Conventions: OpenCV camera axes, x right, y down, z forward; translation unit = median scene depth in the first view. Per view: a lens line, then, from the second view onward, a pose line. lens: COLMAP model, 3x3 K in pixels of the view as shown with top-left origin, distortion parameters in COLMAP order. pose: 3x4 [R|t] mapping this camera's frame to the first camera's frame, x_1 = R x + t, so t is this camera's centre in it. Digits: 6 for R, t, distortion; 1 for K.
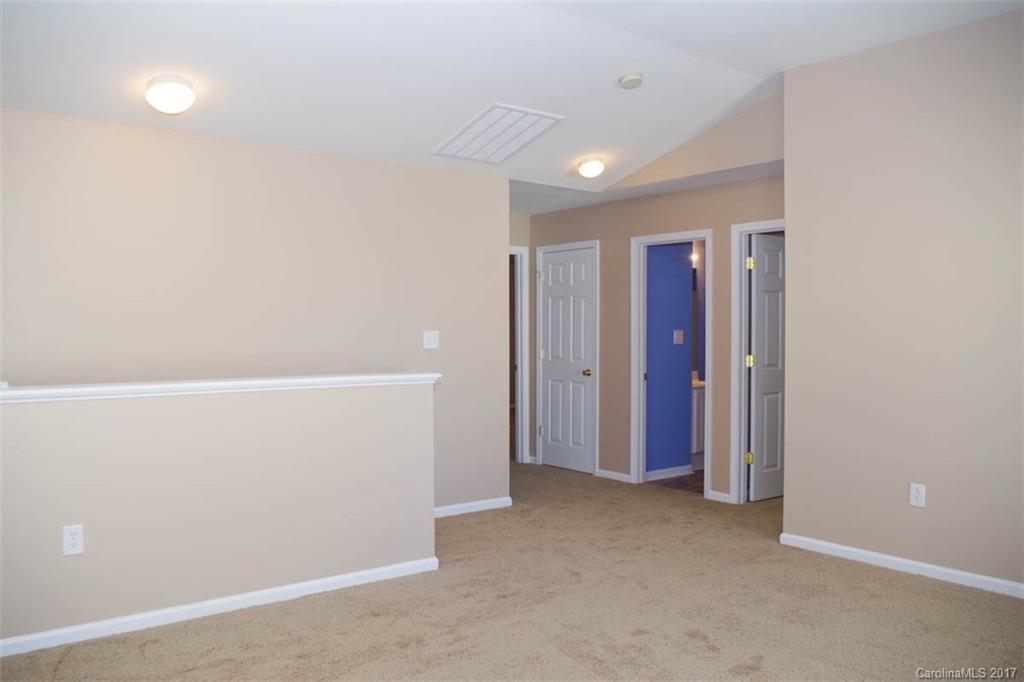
lens RADIAL K [[816.8, 0, 501.2], [0, 816.8, 348.3], [0, 0, 1]] dist [-0.078007, 0.009976]
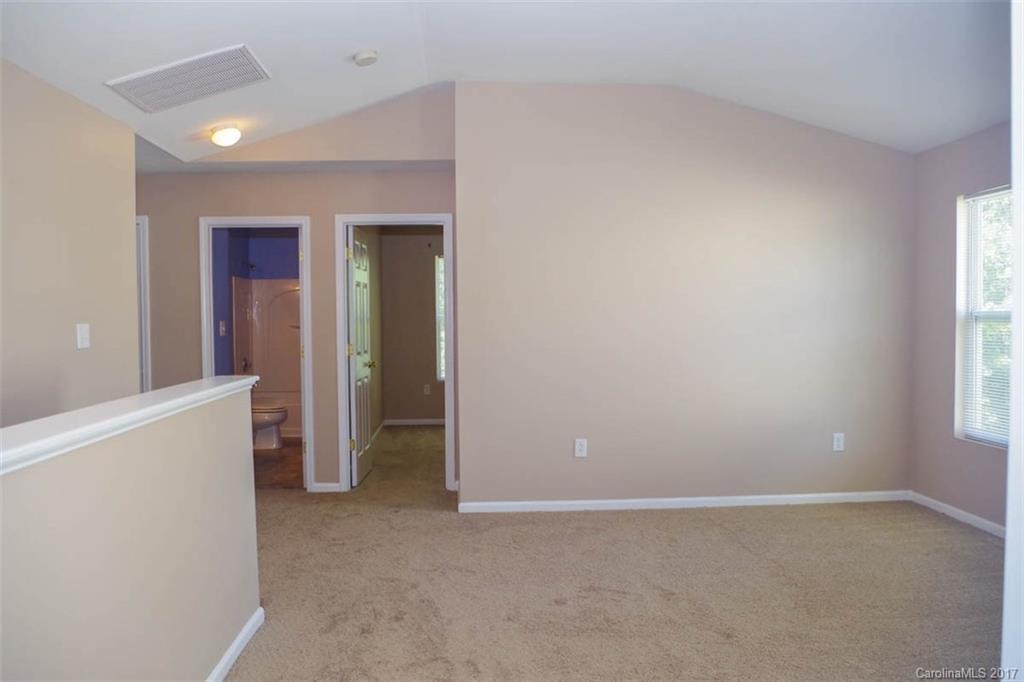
lens RADIAL K [[816.8, 0, 502.2], [0, 816.8, 335.2], [0, 0, 1]] dist [-0.078007, 0.009976]
pose [[0.575303, -0.024213, 0.817582, -0.518099], [0.028156, 0.999556, 0.009790, -0.008856], [-0.817456, 0.017388, 0.575729, 0.309242]]
